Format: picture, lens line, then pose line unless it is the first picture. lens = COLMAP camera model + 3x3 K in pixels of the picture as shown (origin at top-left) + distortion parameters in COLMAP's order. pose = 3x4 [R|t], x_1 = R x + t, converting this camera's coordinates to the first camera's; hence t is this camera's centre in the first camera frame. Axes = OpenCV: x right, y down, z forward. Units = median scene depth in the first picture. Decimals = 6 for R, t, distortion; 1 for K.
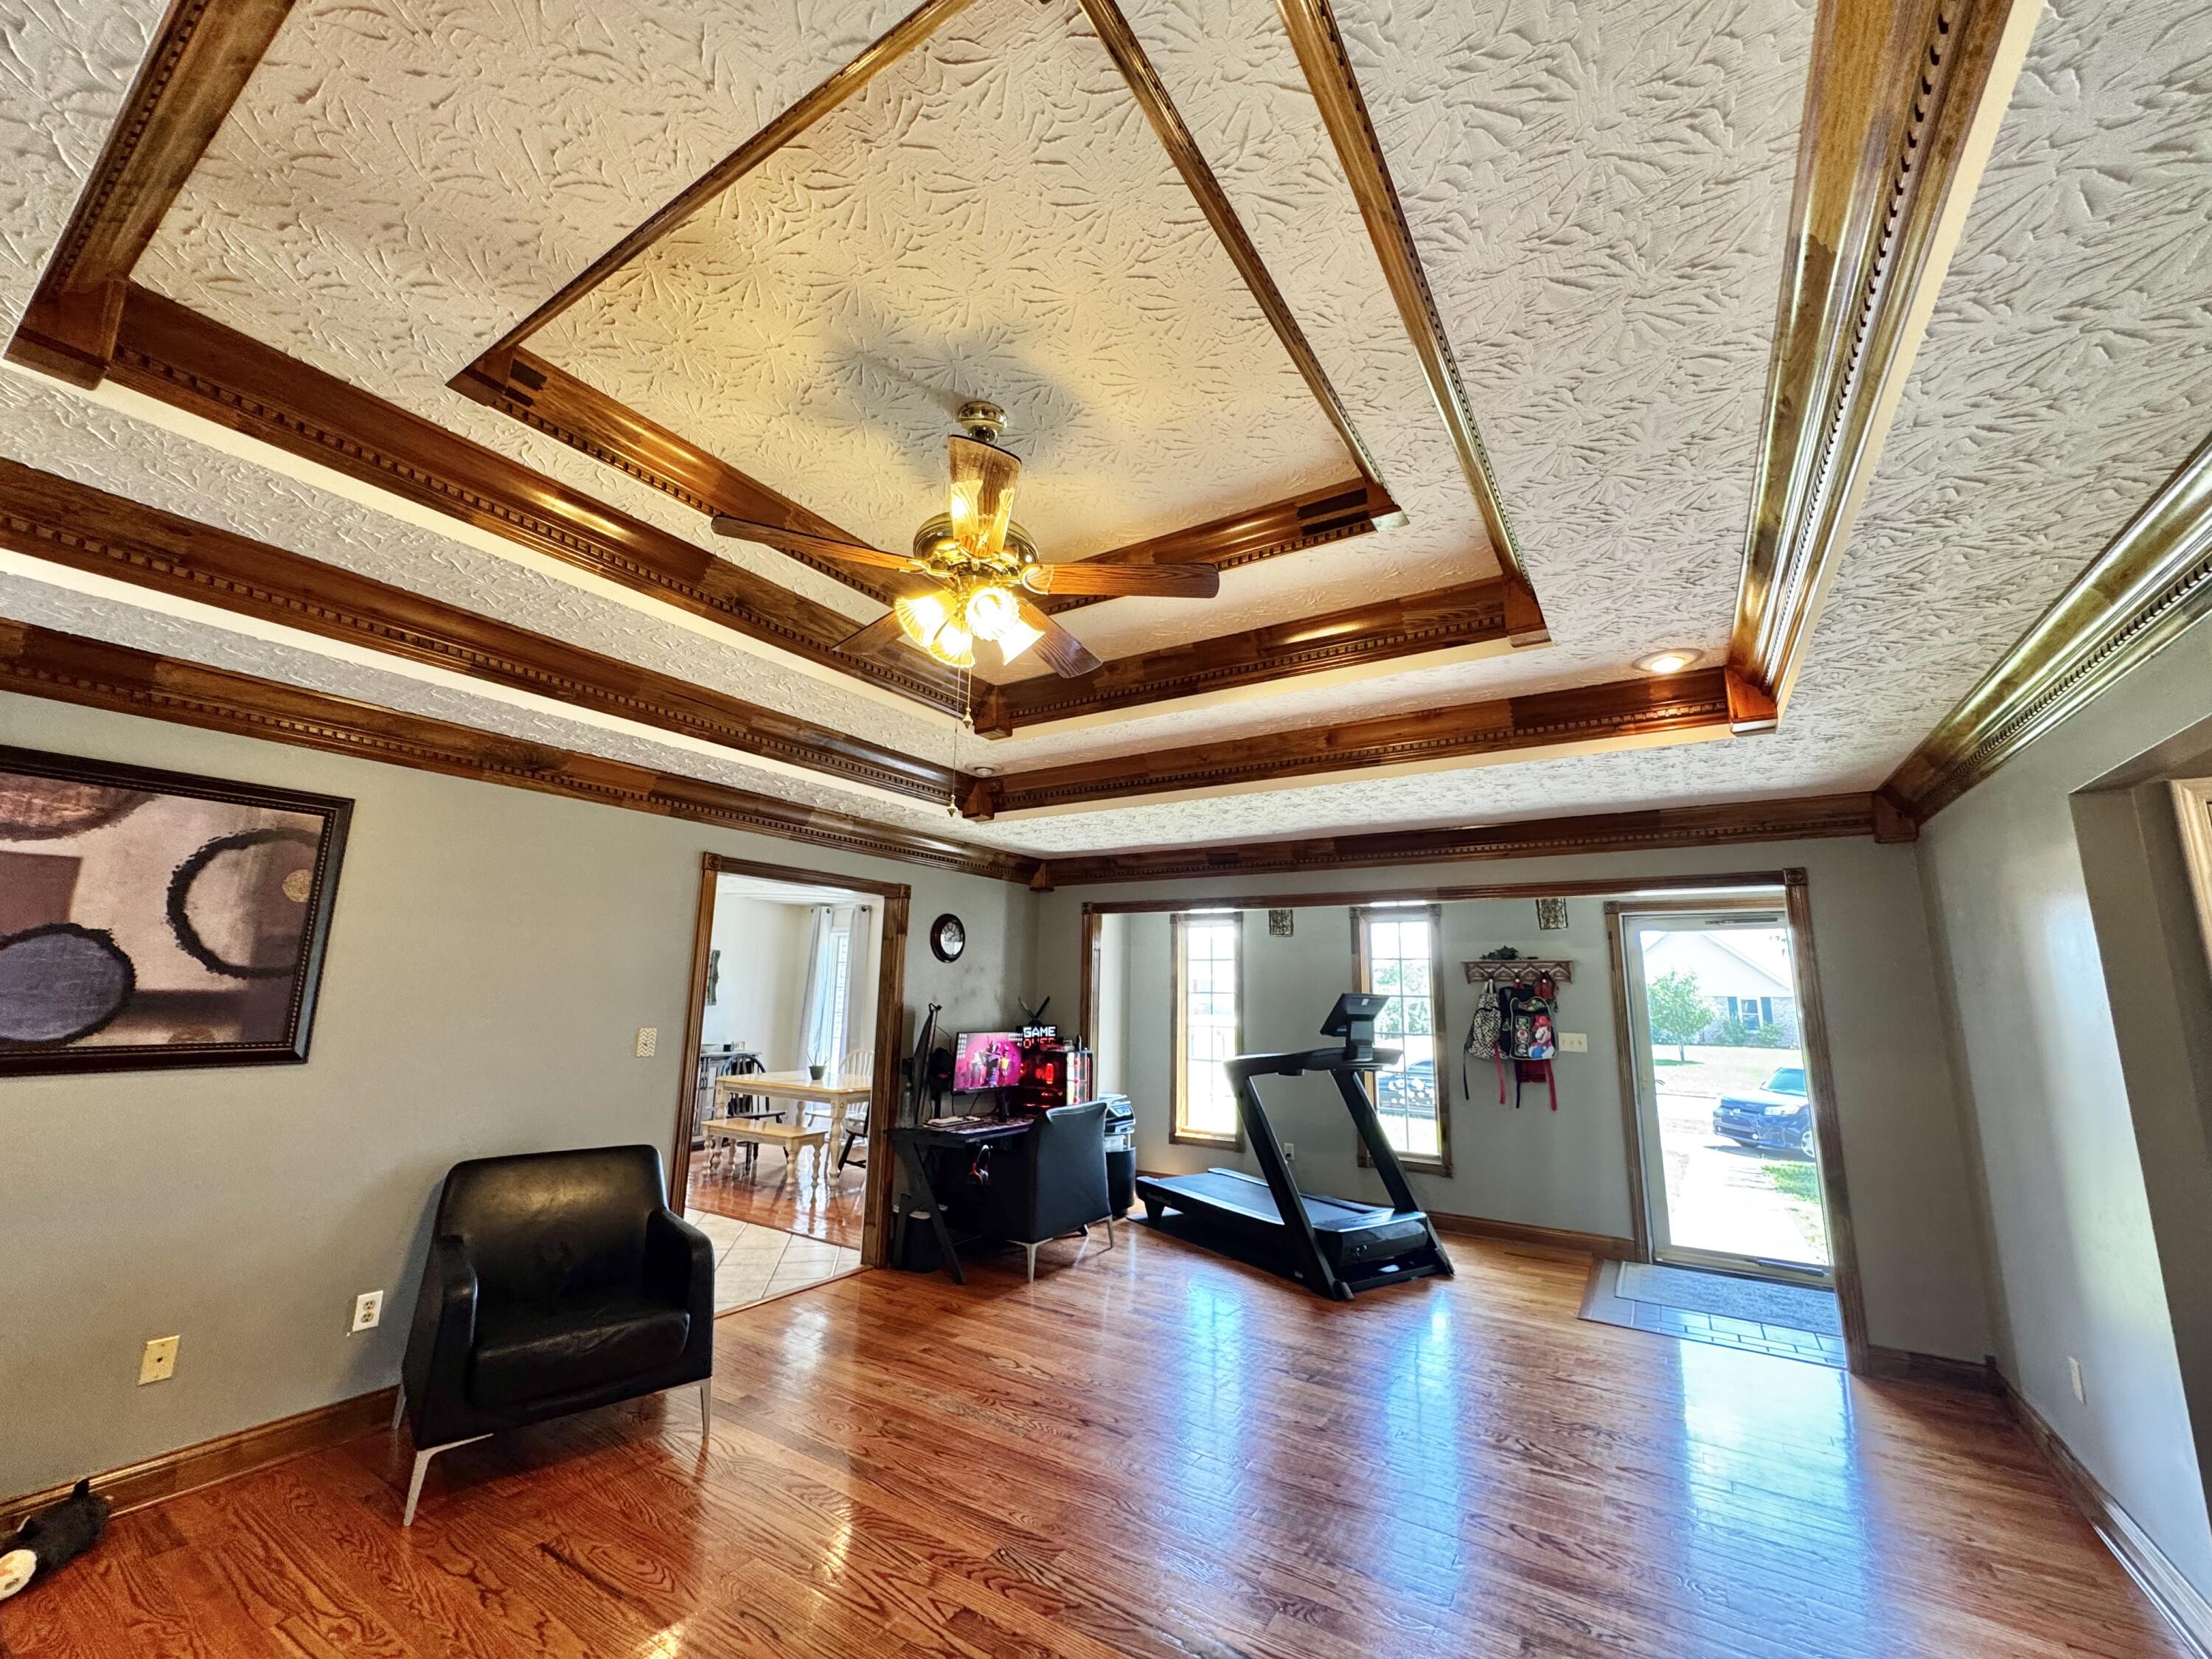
lens RADIAL K [[883.5, 0, 1116.7], [0, 883.5, 824.5], [0, 0, 1]] dist [-0.002154, -0.000394]
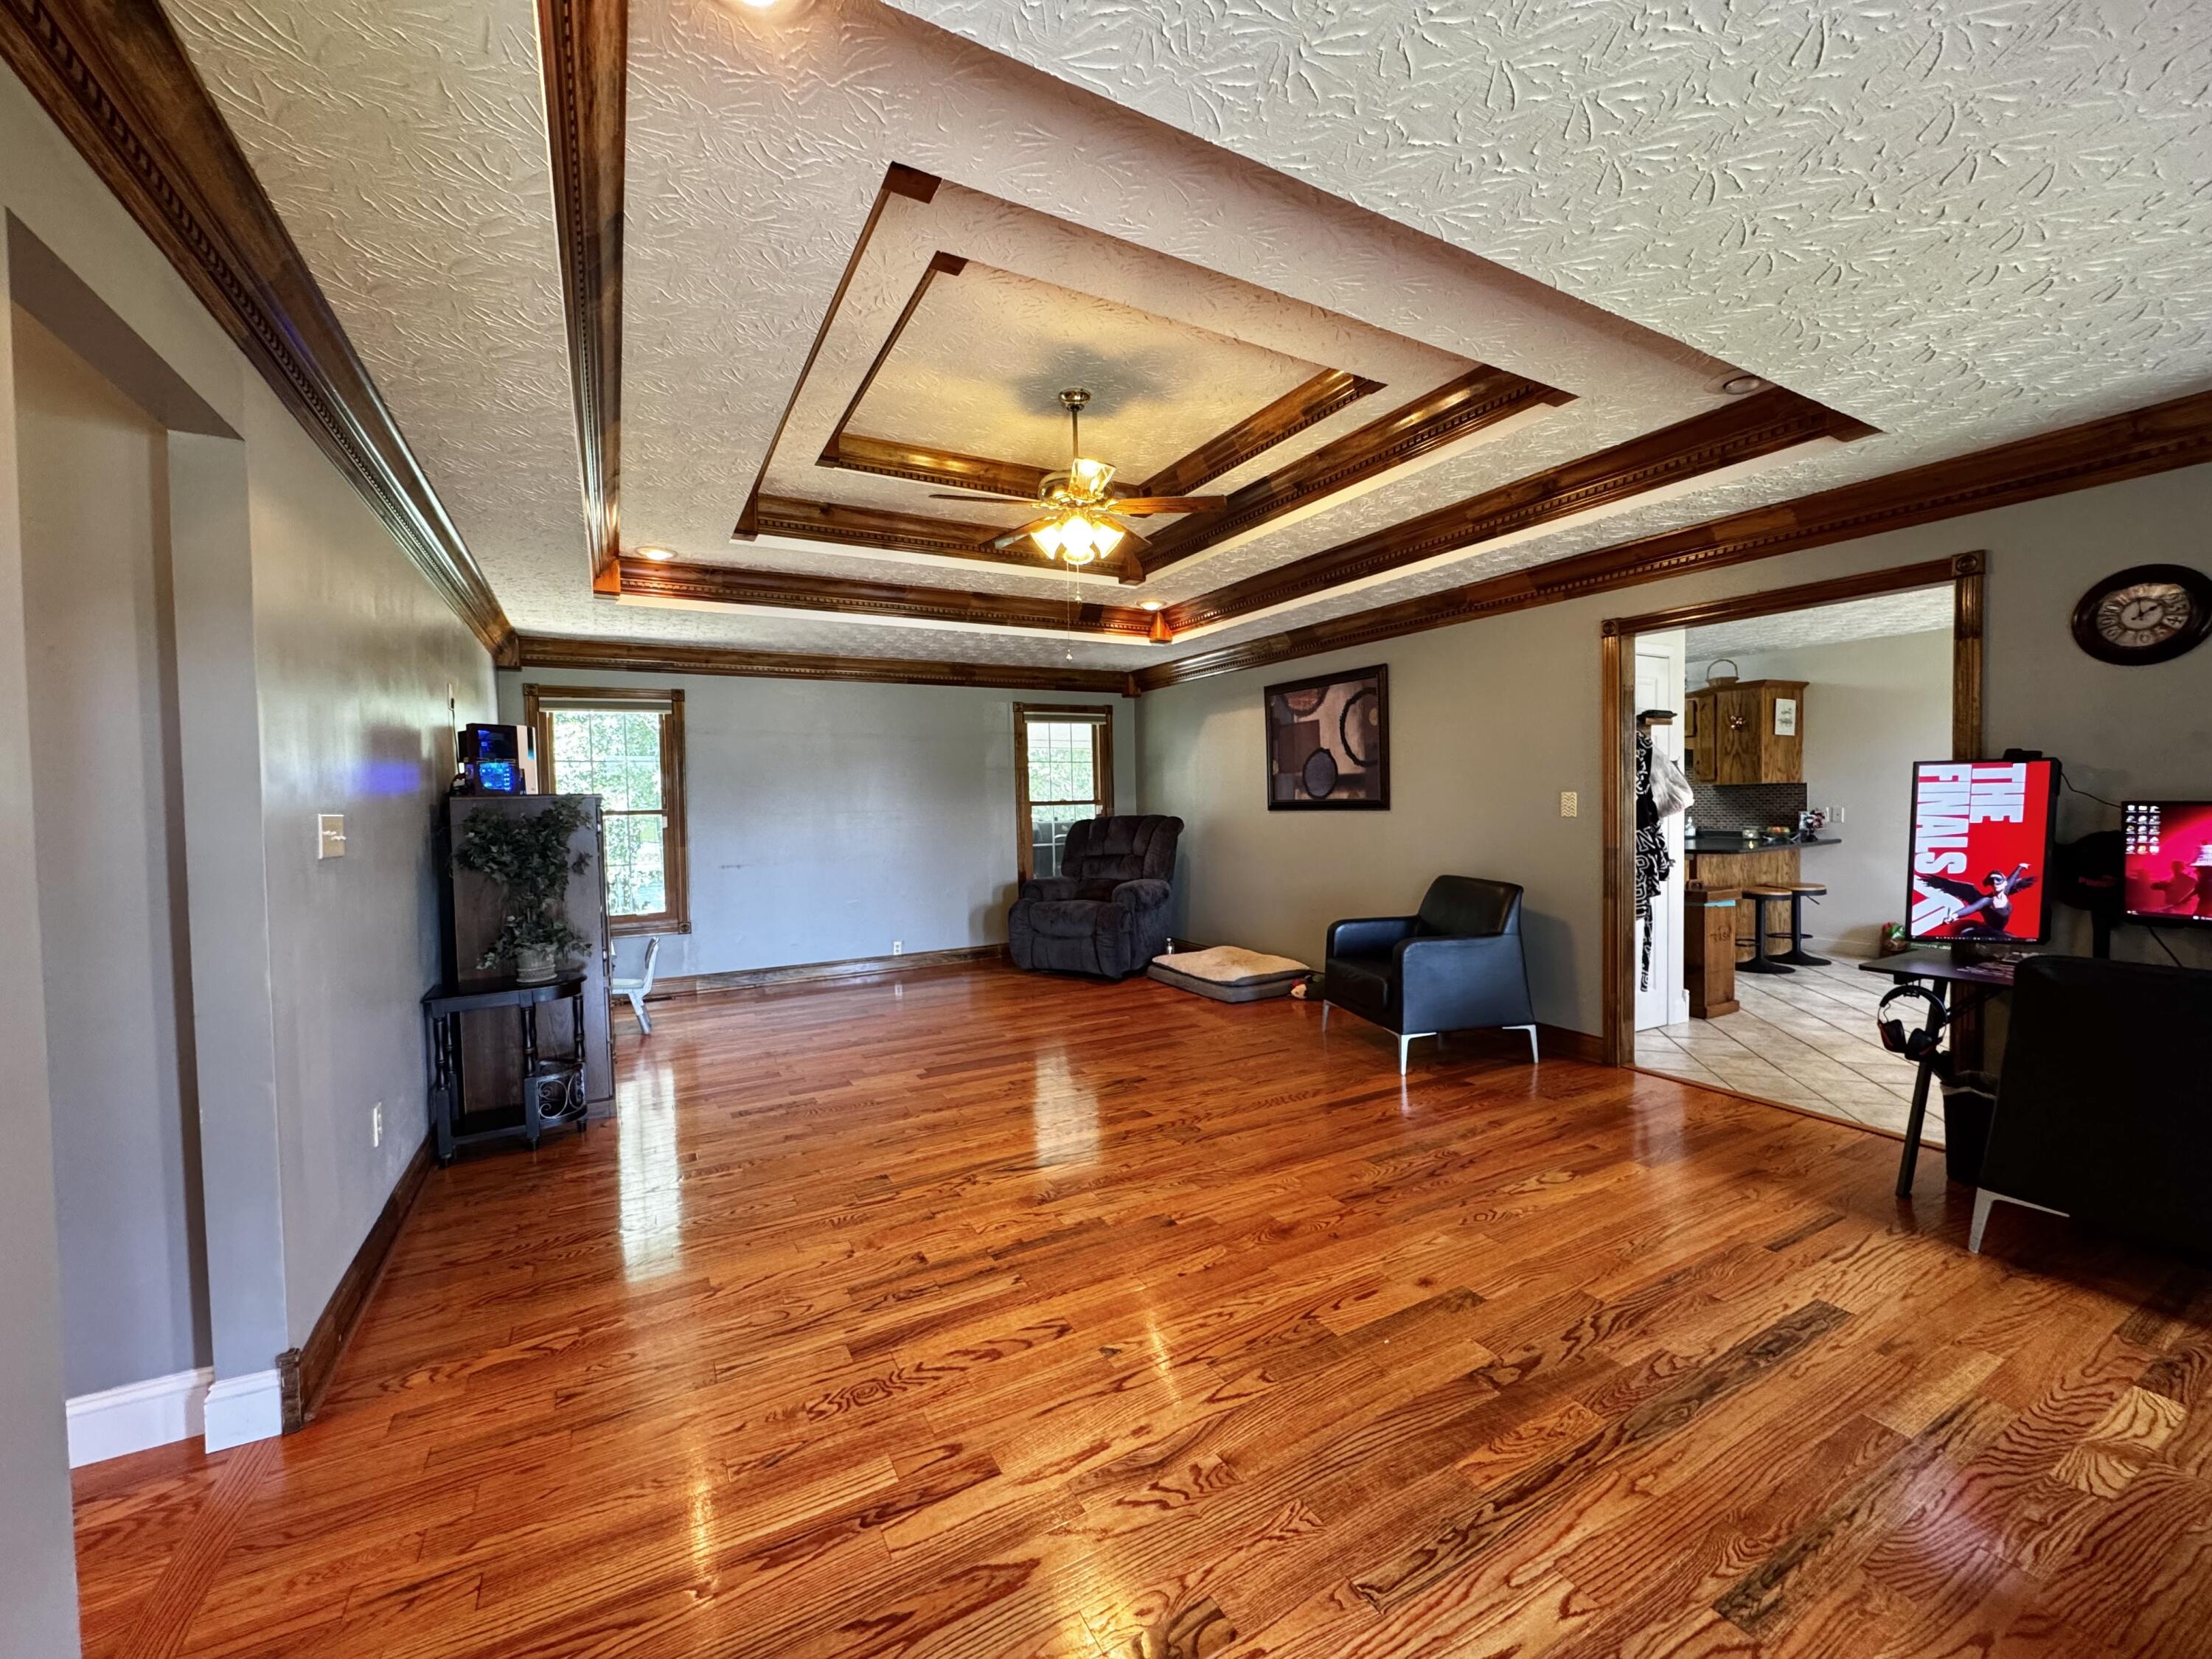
lens RADIAL K [[883.5, 0, 1097.5], [0, 883.5, 834.6], [0, 0, 1]] dist [-0.002154, -0.000394]
pose [[-0.488505, 0.024285, -0.872223, 1.020089], [0.173737, 0.982304, -0.069955, 0.352241], [0.855090, -0.185711, -0.484080, 1.393854]]
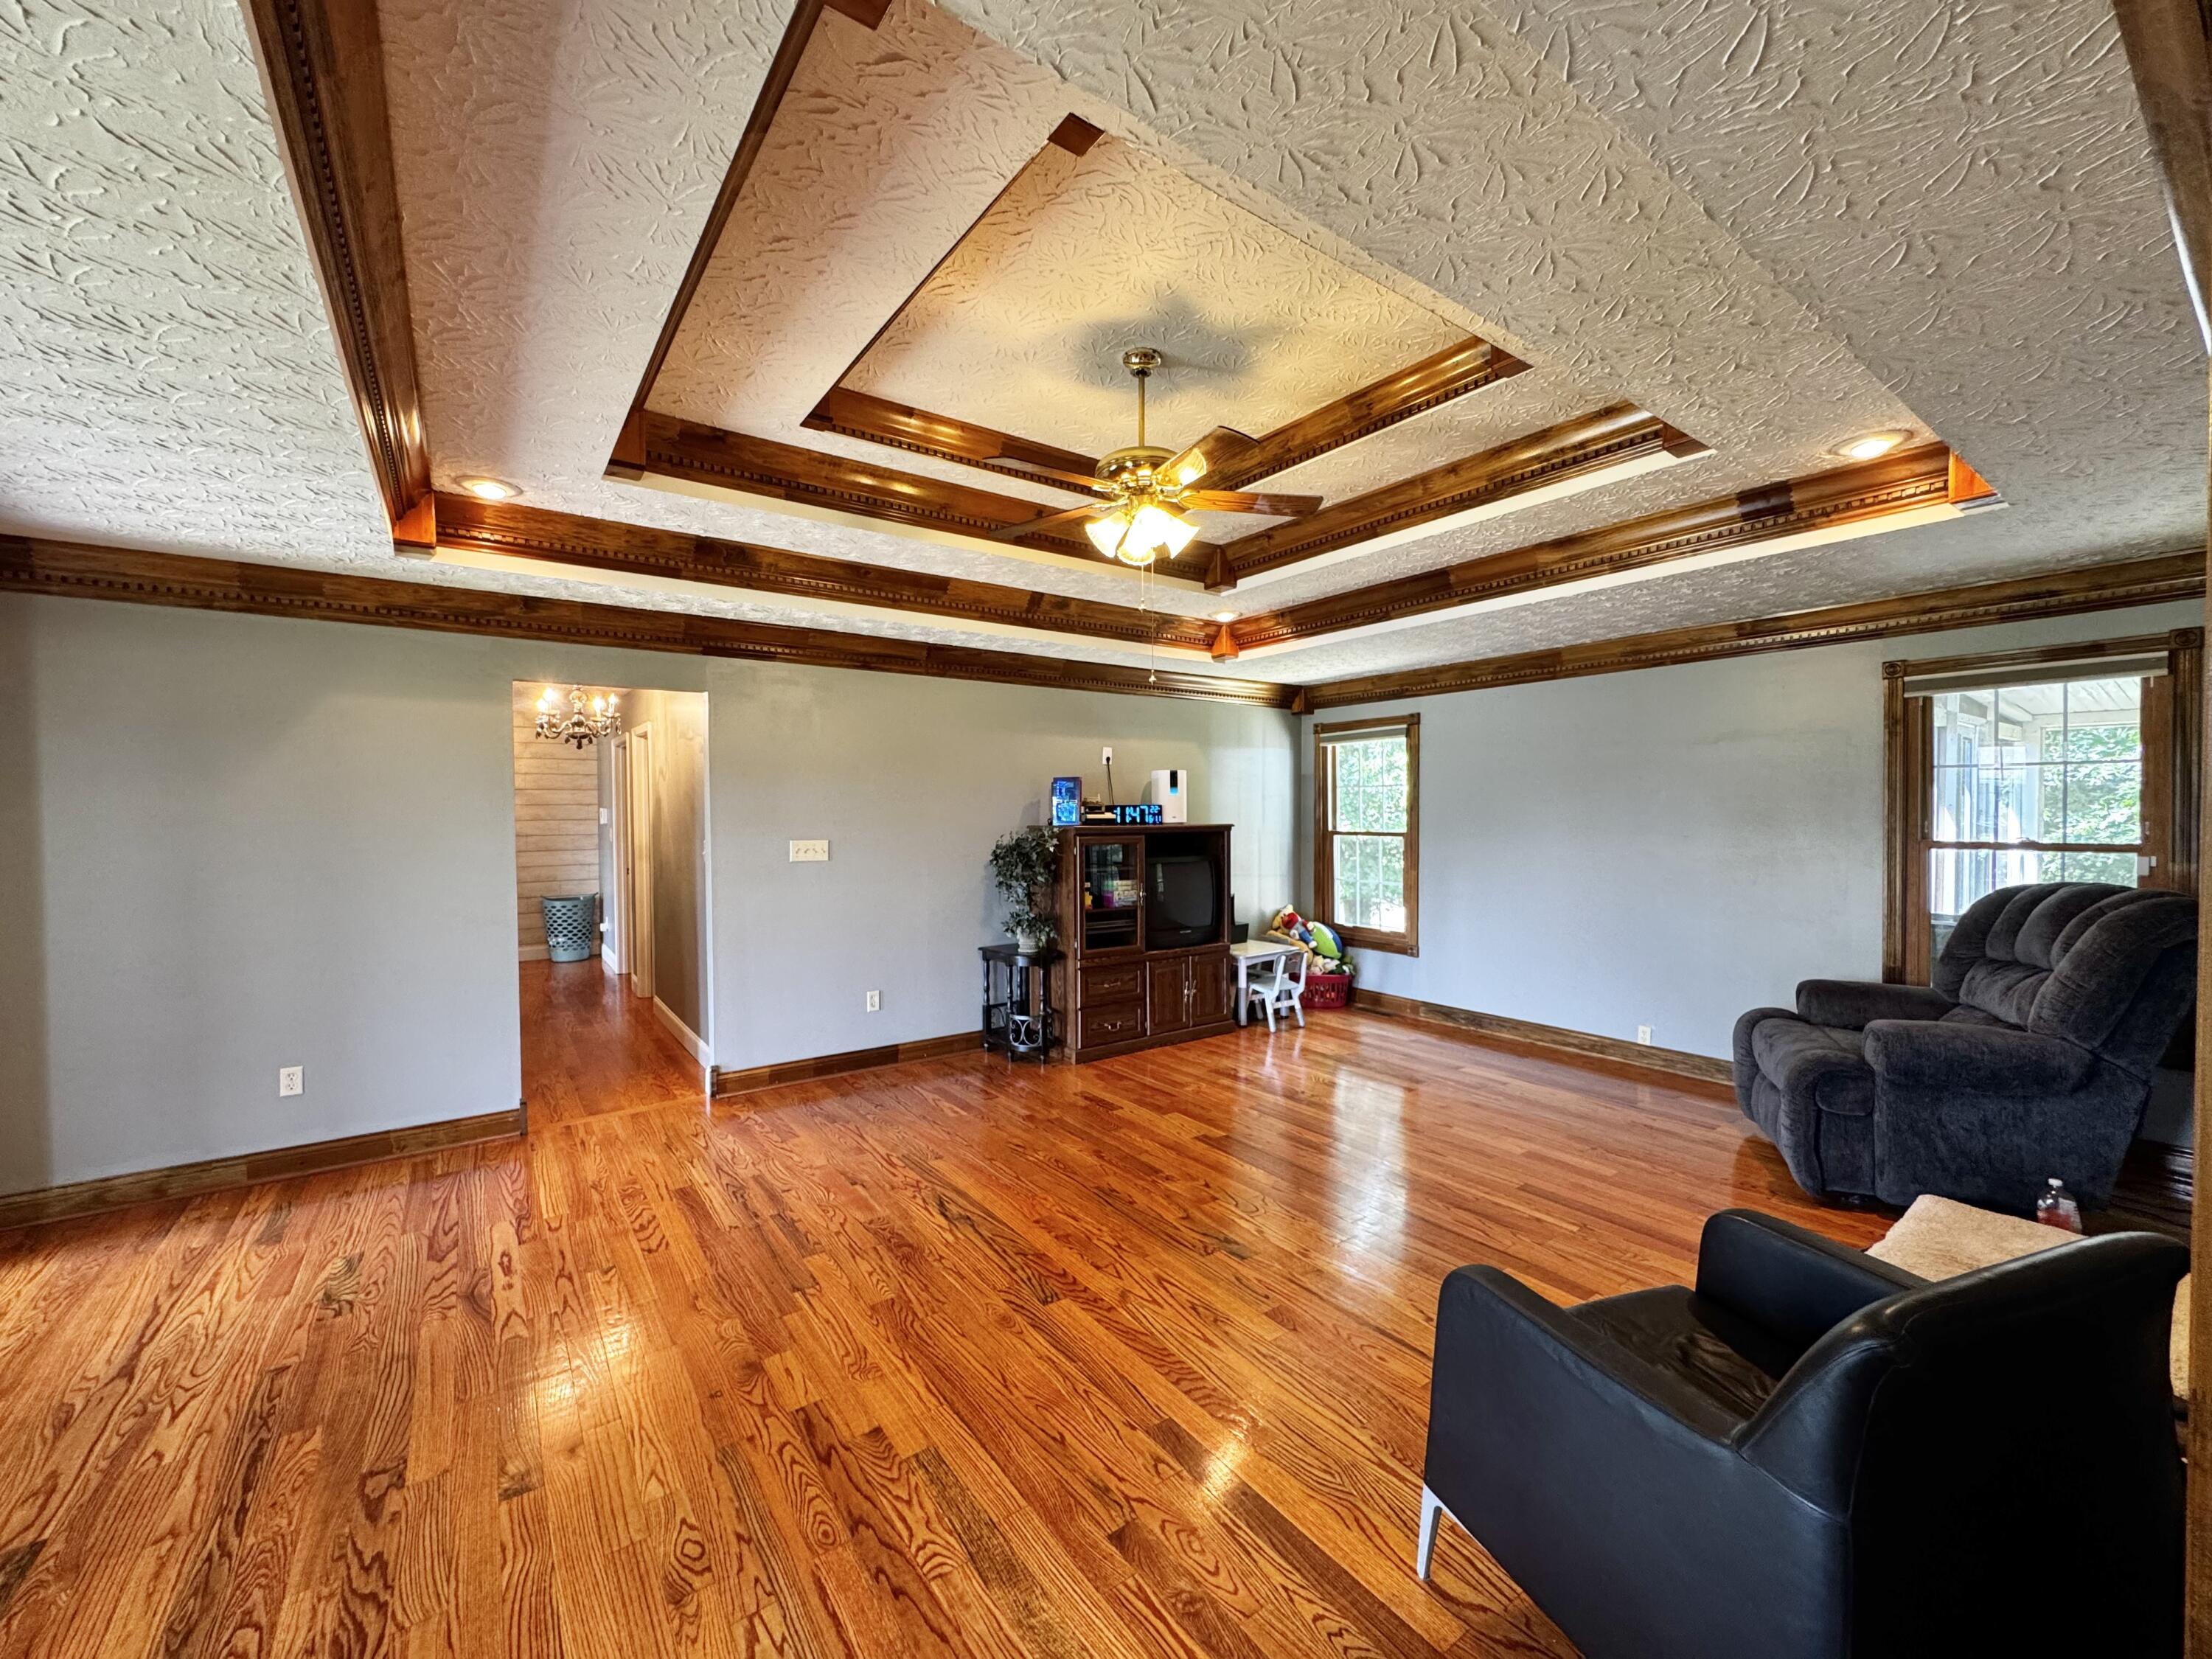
lens RADIAL K [[883.5, 0, 1104.5], [0, 883.5, 828.5], [0, 0, 1]] dist [-0.002154, -0.000394]
pose [[-0.925575, -0.022665, 0.377885, -0.500846], [-0.084704, 0.985297, -0.148375, 0.337985], [-0.368966, -0.169341, -0.913886, 1.749598]]
